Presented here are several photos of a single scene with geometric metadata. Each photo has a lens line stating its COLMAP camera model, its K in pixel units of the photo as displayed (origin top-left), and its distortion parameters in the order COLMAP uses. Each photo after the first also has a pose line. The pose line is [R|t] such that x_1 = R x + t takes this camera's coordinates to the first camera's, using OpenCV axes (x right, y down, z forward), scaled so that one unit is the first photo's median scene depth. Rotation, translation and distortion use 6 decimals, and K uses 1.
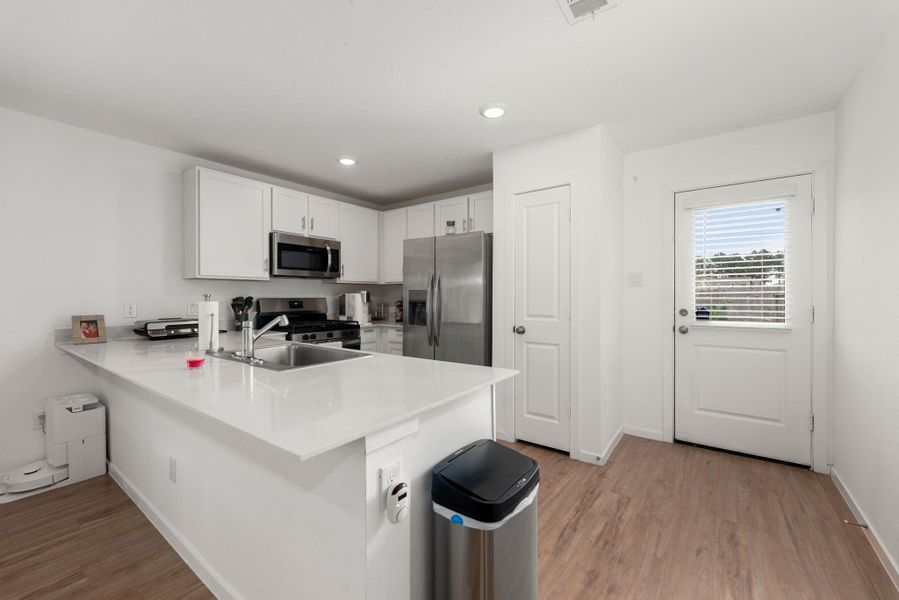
lens RADIAL K [[369.3, 0, 429.8], [0, 369.3, 299.2], [0, 0, 1]] dist [0.001840, 0.000417]
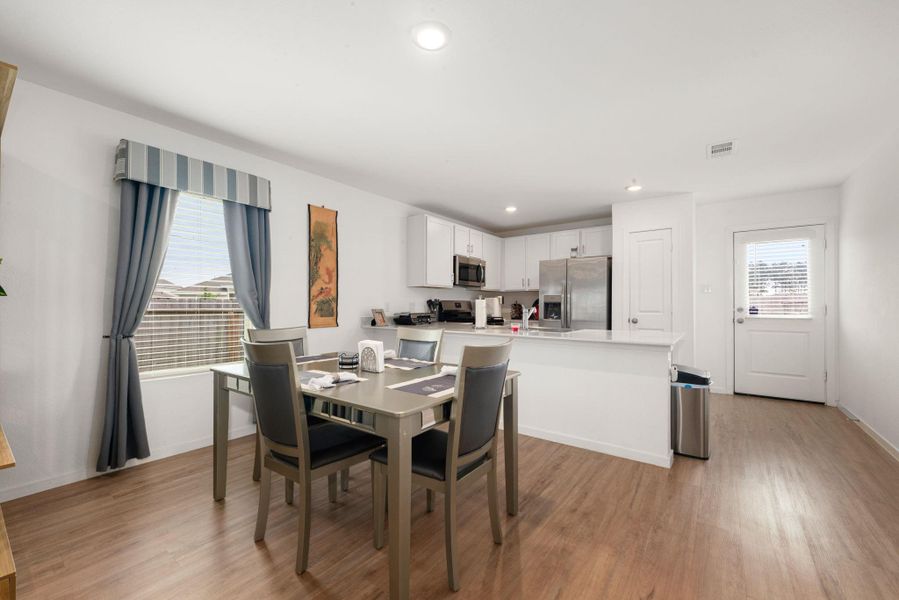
lens RADIAL K [[369.3, 0, 428.4], [0, 369.3, 302.2], [0, 0, 1]] dist [0.001840, 0.000417]
pose [[0.999996, 0.002890, -0.000041, -0.536037], [-0.002890, 0.999922, -0.012187, 0.023724], [0.000006, 0.012187, 0.999926, -0.474542]]
